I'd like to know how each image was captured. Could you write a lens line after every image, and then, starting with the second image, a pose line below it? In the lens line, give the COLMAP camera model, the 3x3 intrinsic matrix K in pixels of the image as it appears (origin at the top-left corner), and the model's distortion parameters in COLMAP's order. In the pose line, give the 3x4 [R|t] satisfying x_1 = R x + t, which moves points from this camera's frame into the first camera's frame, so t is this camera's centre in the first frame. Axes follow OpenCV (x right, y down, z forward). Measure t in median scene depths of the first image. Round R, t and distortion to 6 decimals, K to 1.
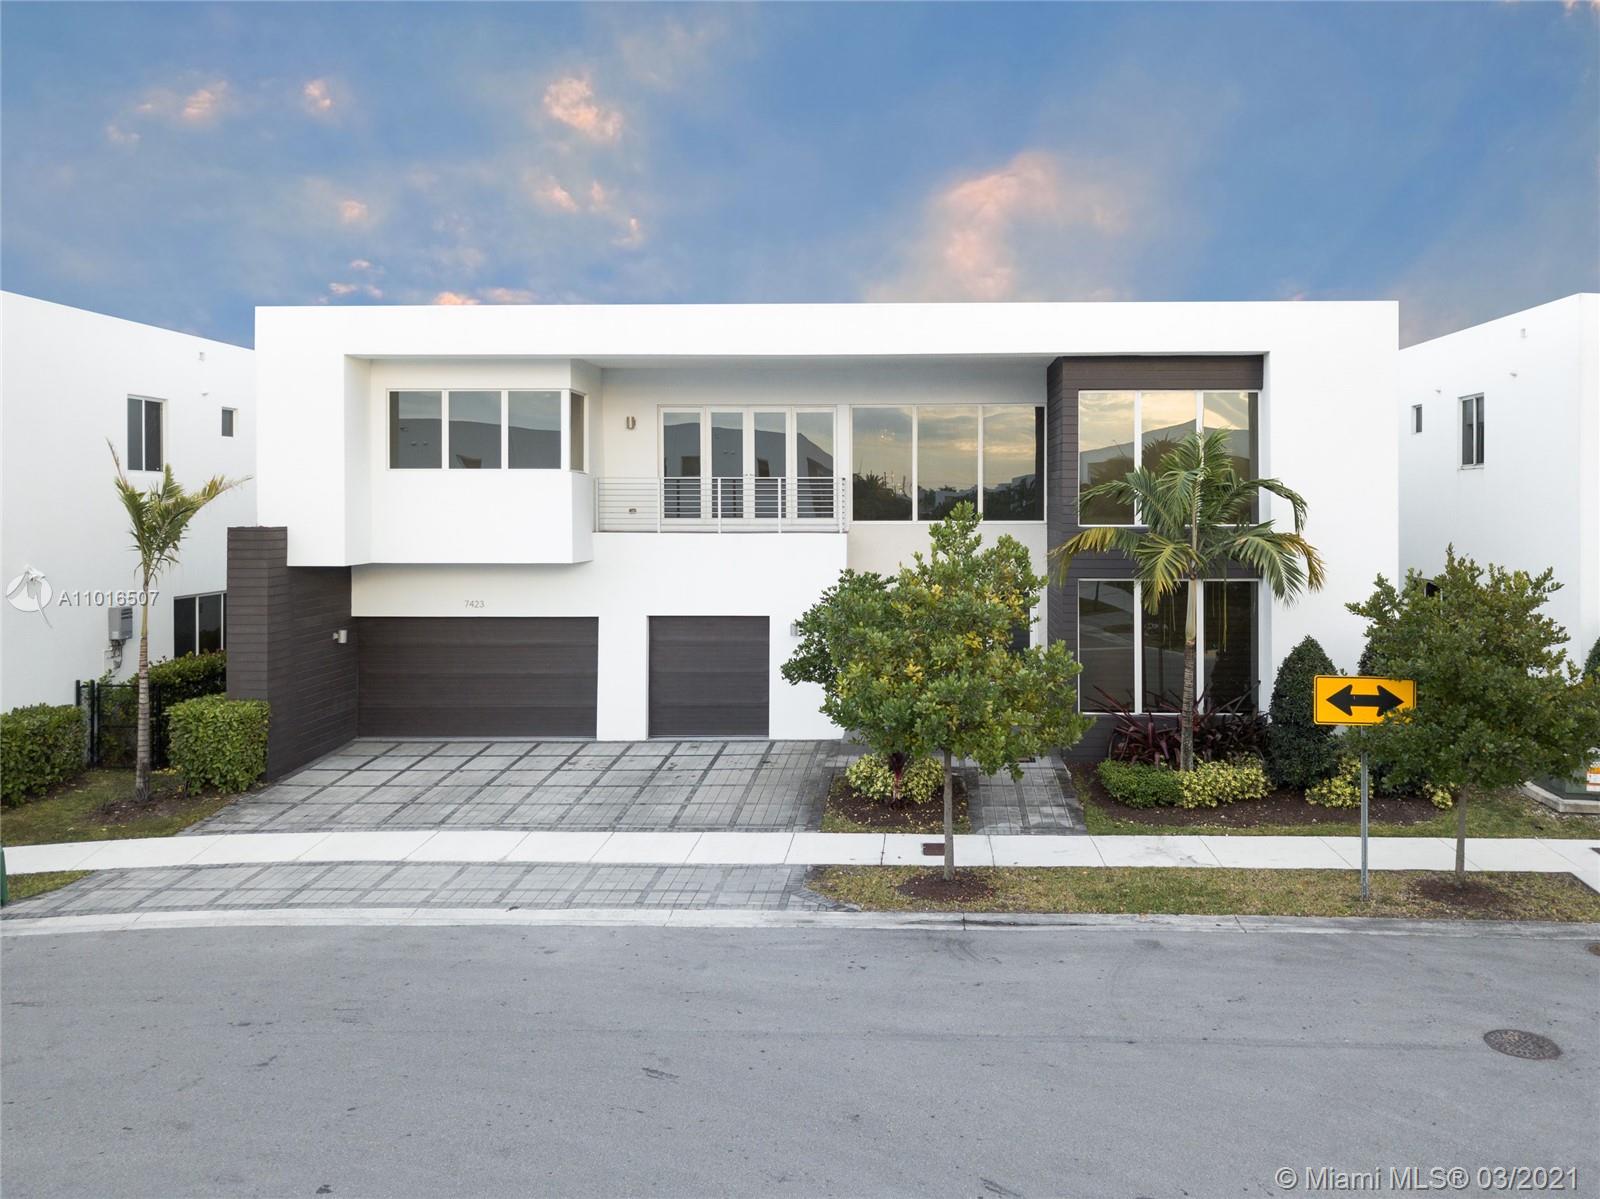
lens RADIAL K [[1199.3, 0, 795.5], [0, 1199.3, 592.2], [0, 0, 1]] dist [0.001430, 0.032406]
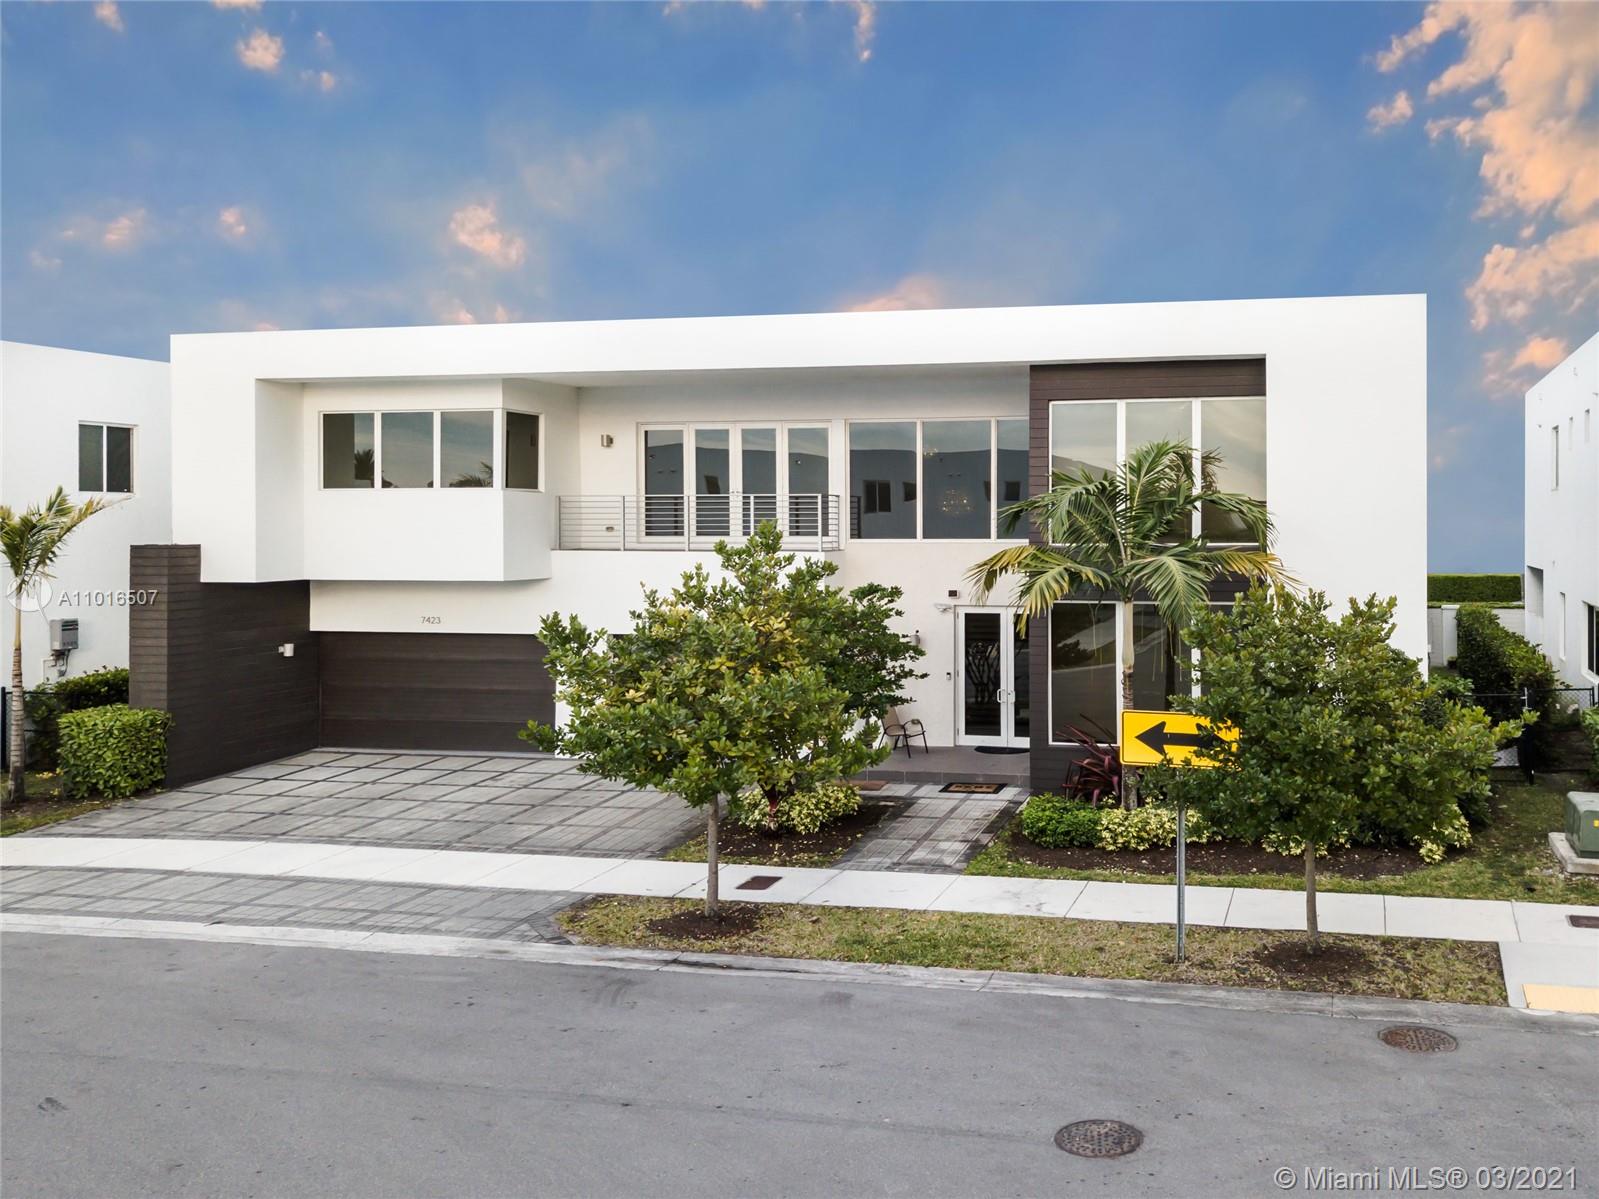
lens RADIAL K [[1203.9, 0, 802.3], [0, 1203.9, 602.0], [0, 0, 1]] dist [-0.006178, 0.033490]
pose [[0.986107, 0.008672, -0.165887, 0.281713], [-0.009800, 0.999934, -0.005980, -0.003359], [0.165825, 0.007522, 0.986127, 0.054890]]
